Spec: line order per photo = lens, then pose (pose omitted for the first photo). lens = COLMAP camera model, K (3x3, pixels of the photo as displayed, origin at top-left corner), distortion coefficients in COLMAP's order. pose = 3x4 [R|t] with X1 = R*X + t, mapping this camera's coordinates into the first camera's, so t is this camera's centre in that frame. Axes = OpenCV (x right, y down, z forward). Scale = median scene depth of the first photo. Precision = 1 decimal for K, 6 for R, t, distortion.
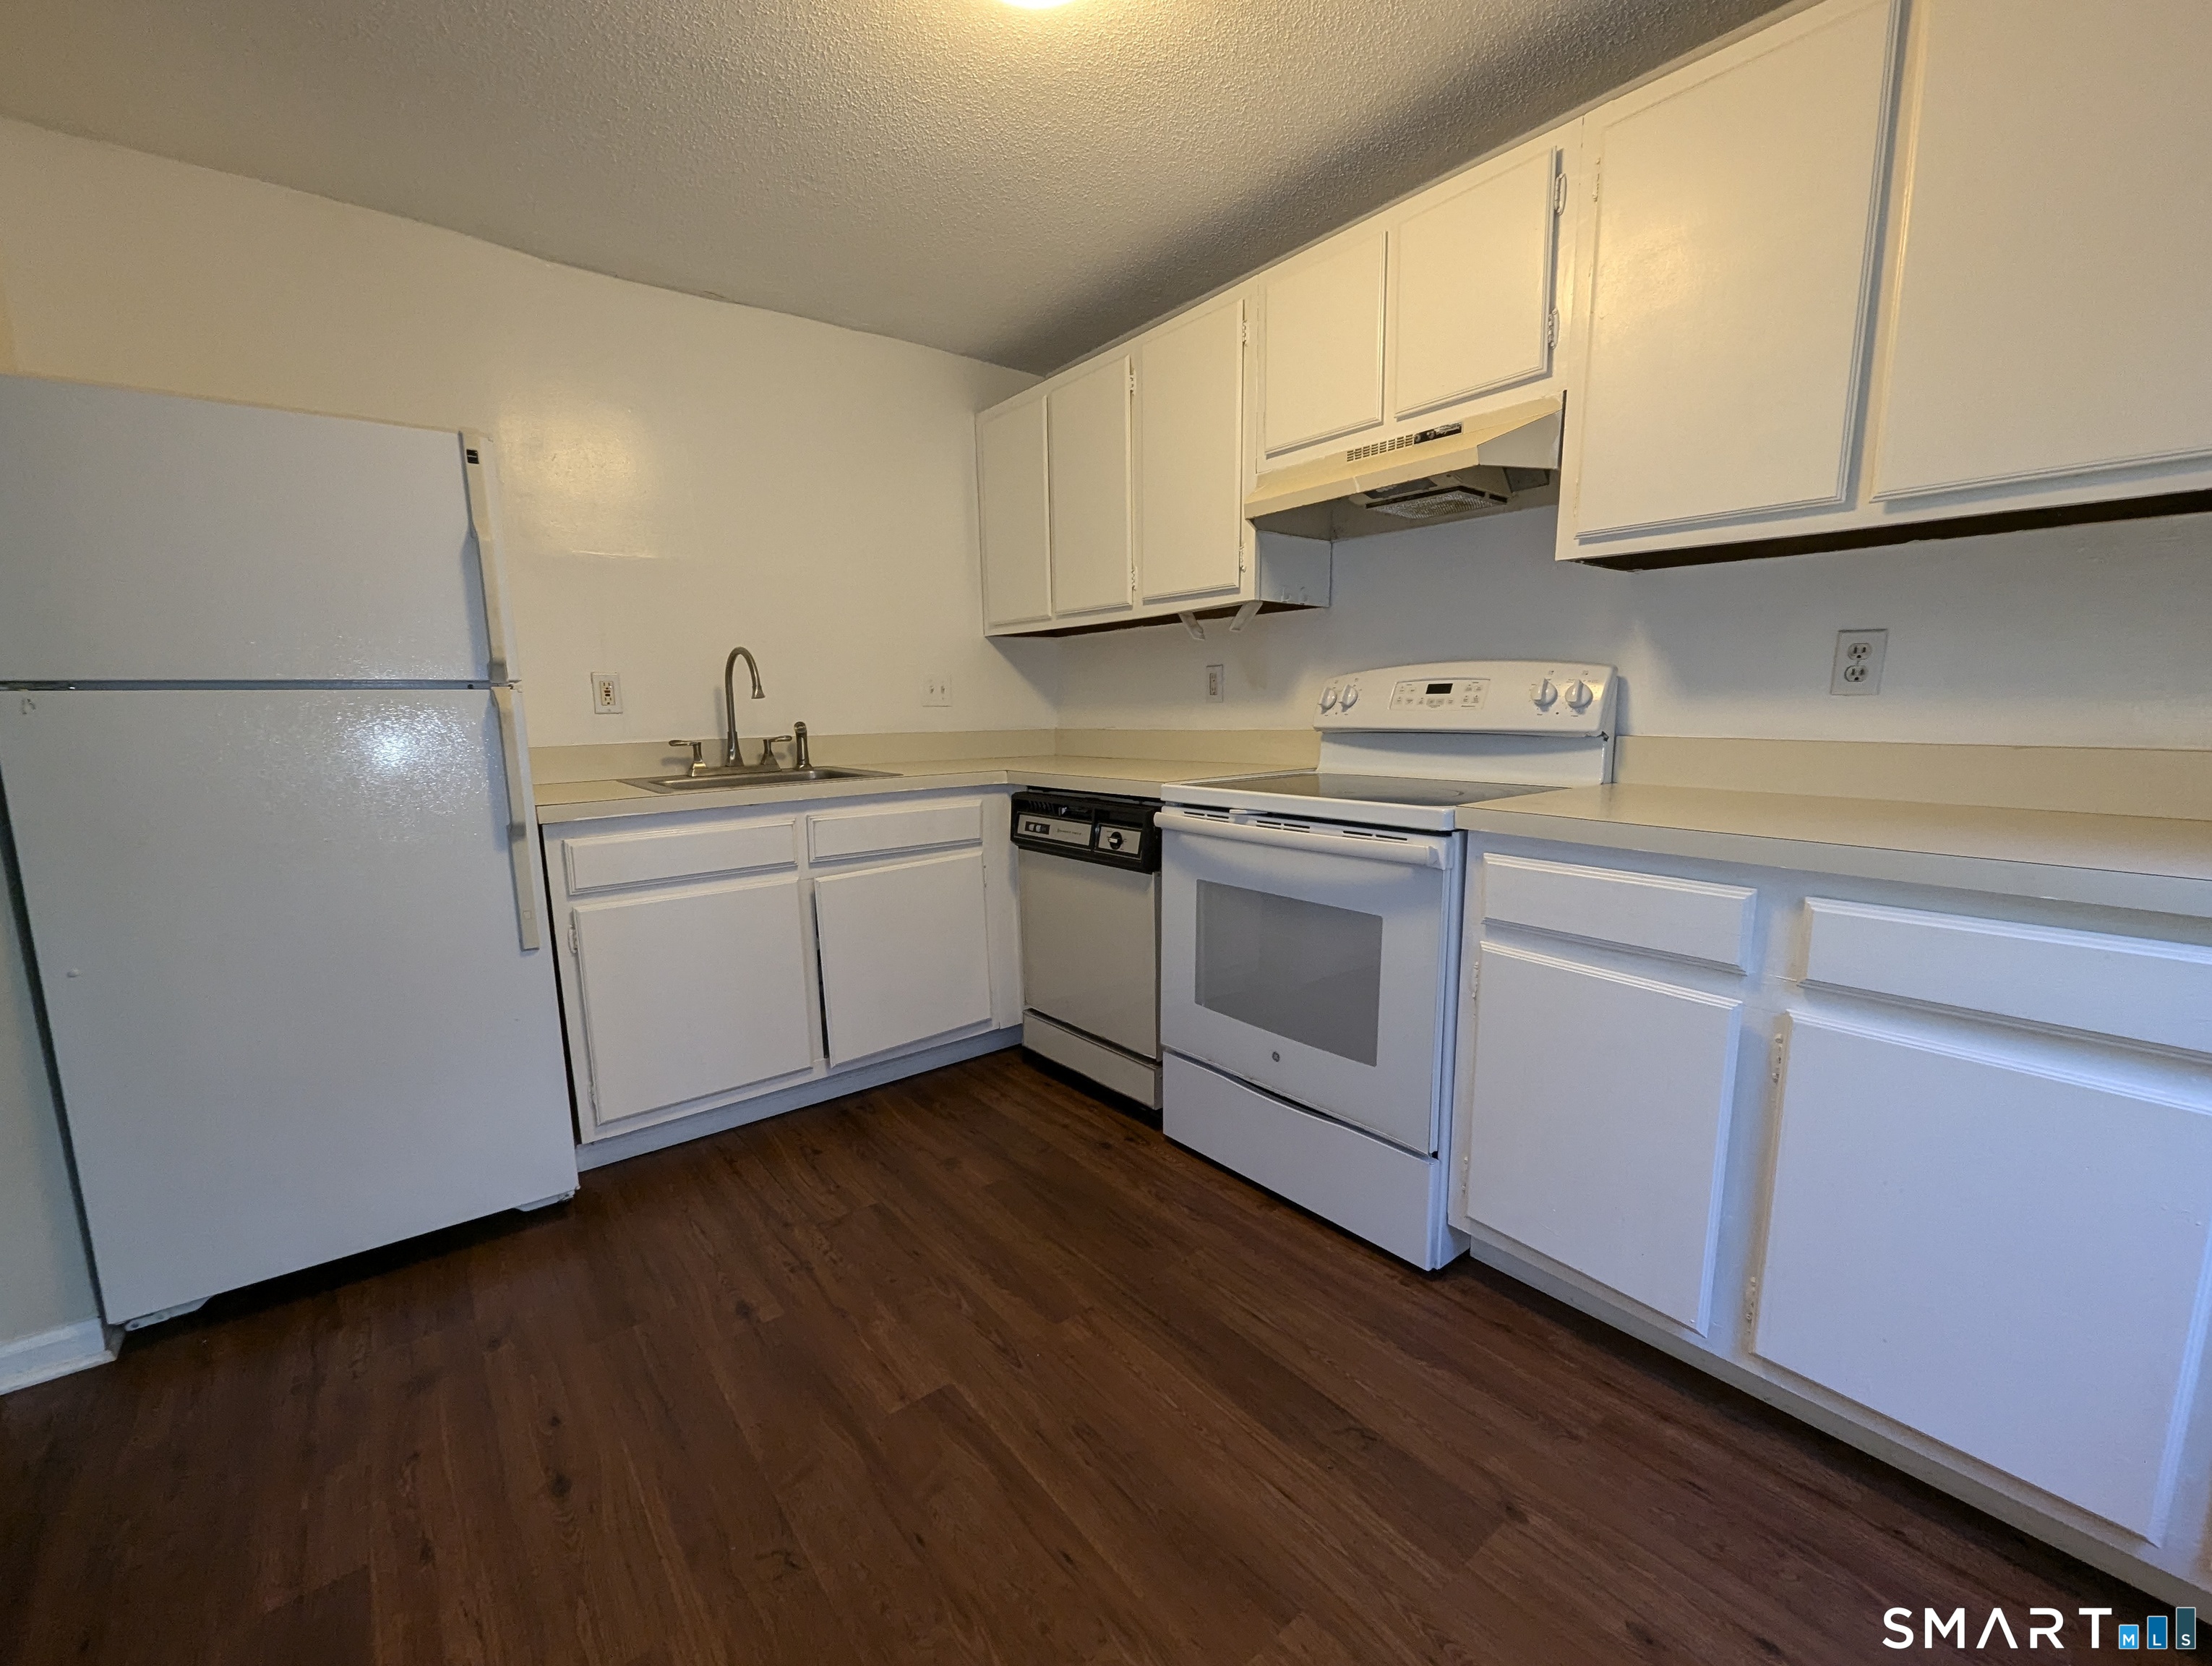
lens RADIAL K [[900.3, 0, 1097.7], [0, 900.3, 828.8], [0, 0, 1]] dist [-0.000308, -0.000074]
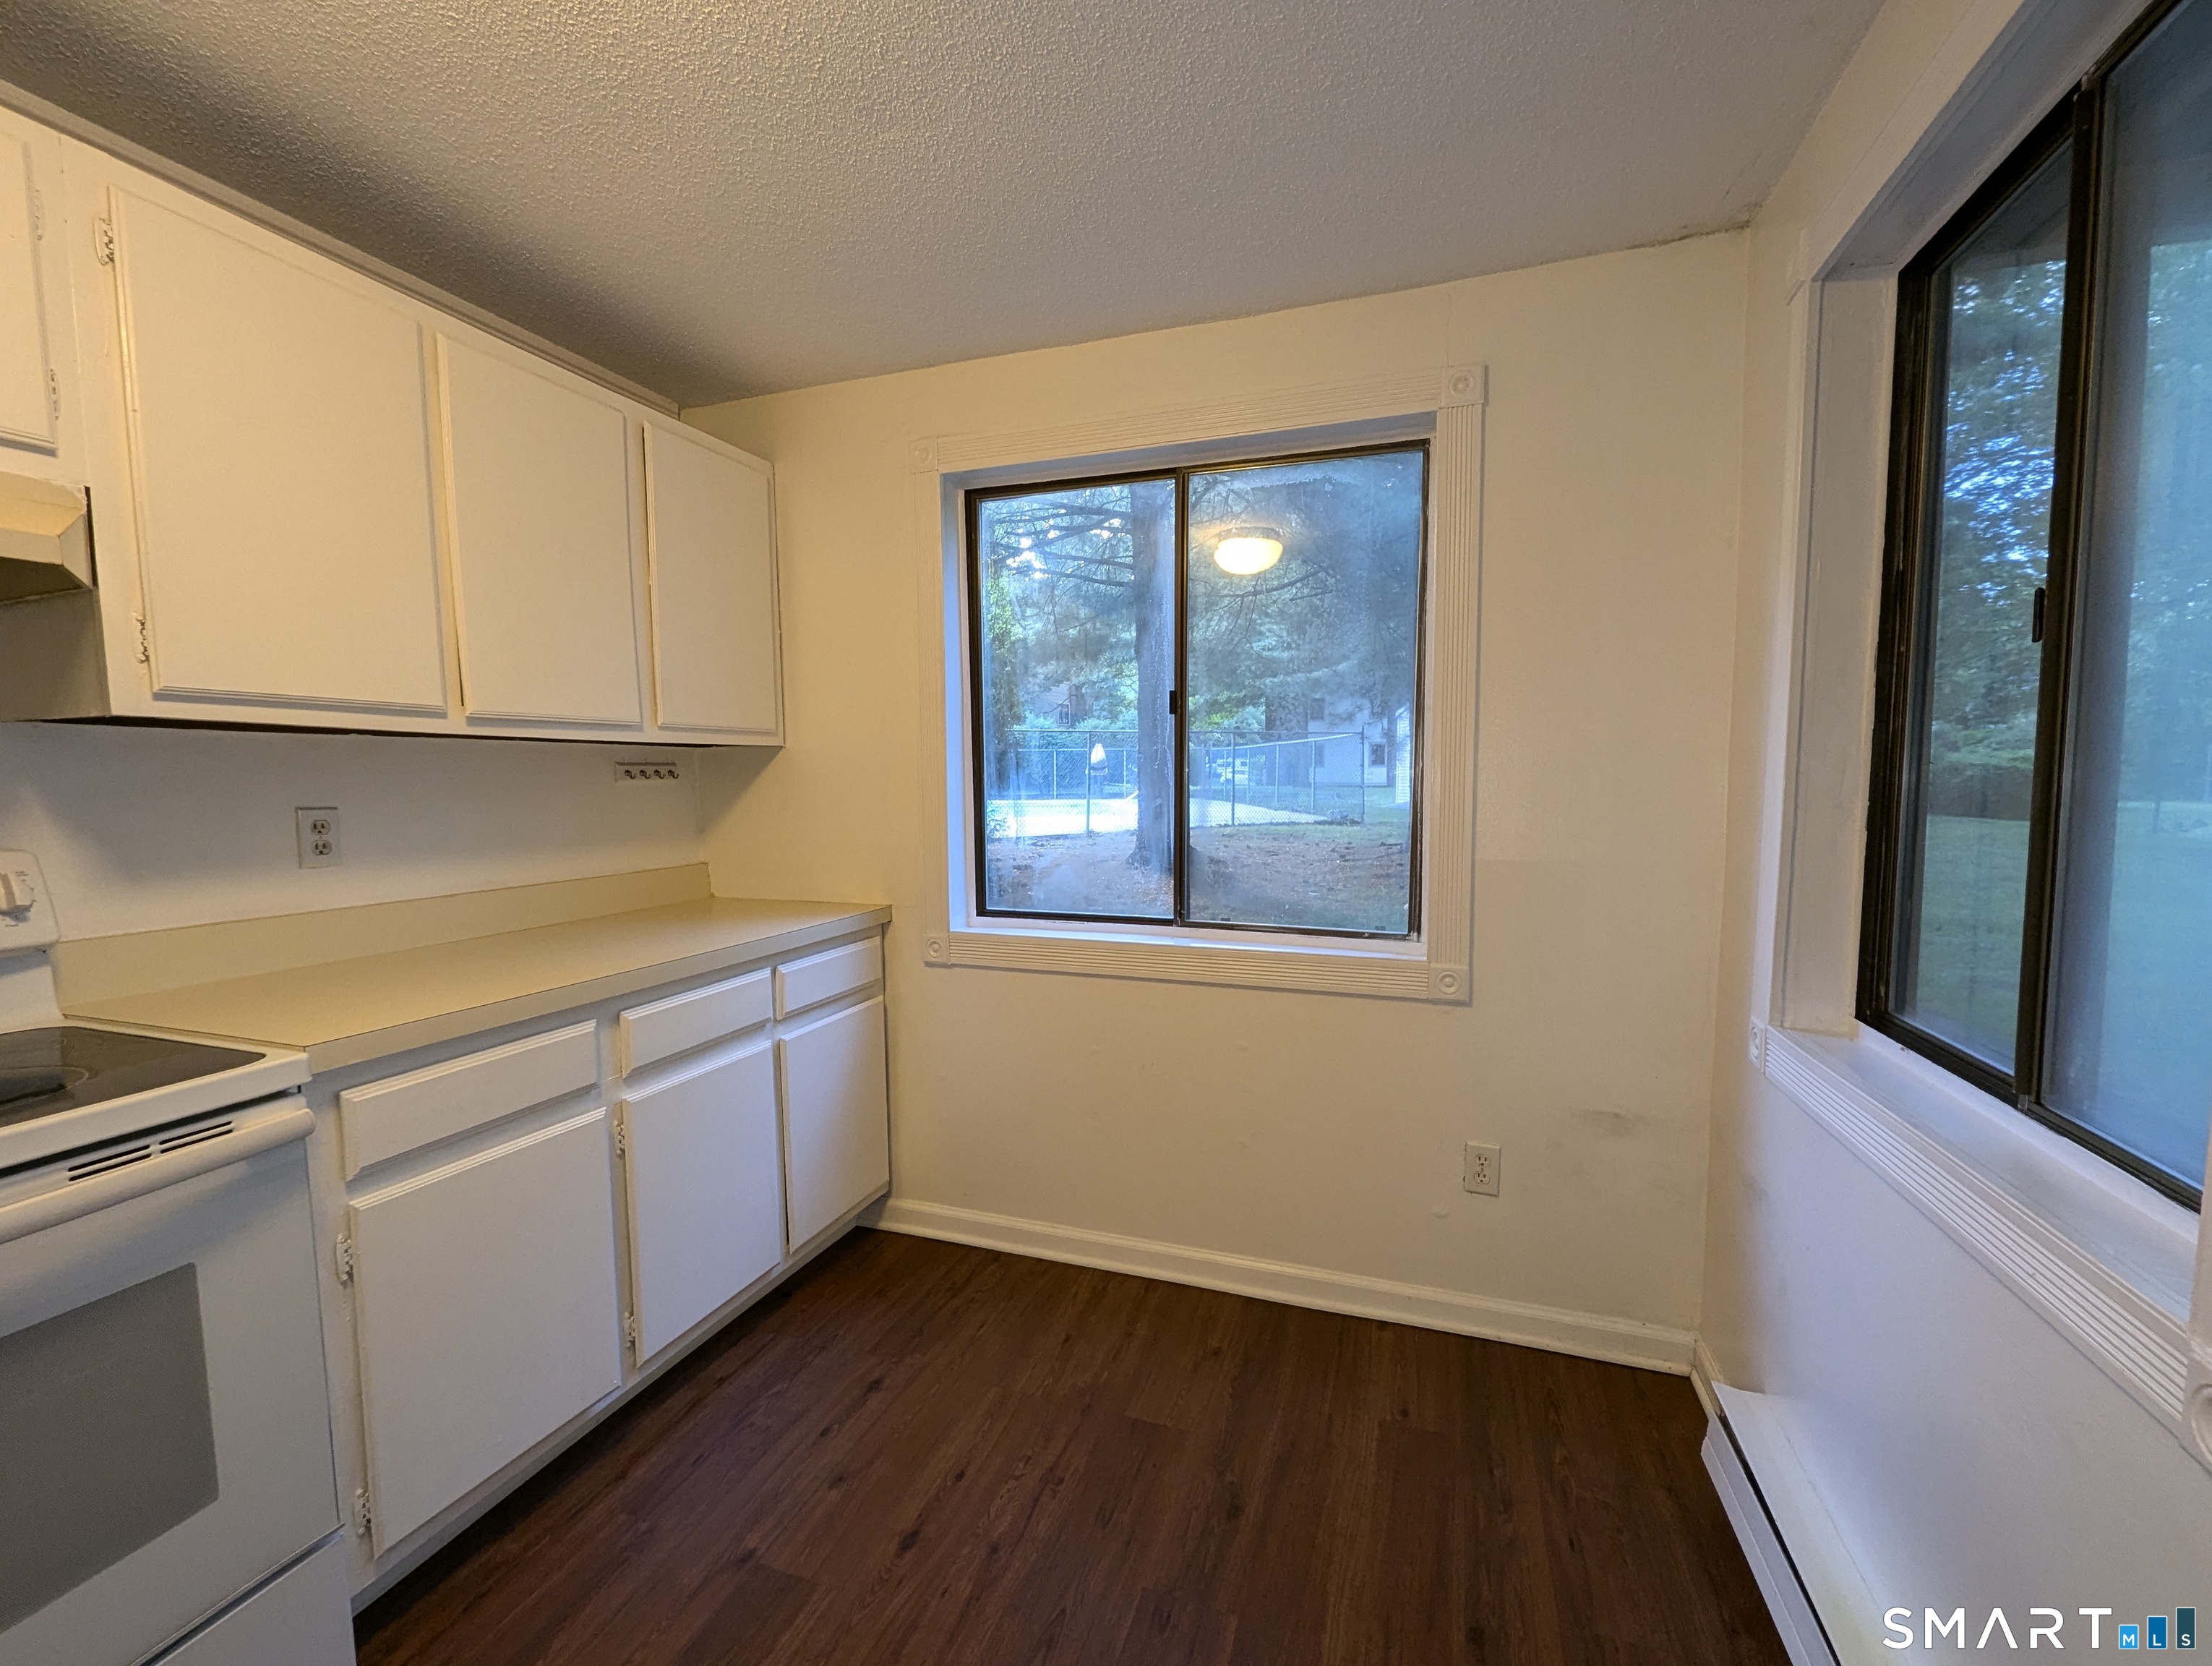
lens RADIAL K [[900.3, 0, 1105.9], [0, 900.3, 847.8], [0, 0, 1]] dist [-0.000308, -0.000074]
pose [[-0.530625, -0.045086, 0.846407, -0.583974], [0.139909, 0.980228, 0.139925, -0.200012], [-0.835980, 0.192668, -0.513825, 0.803369]]
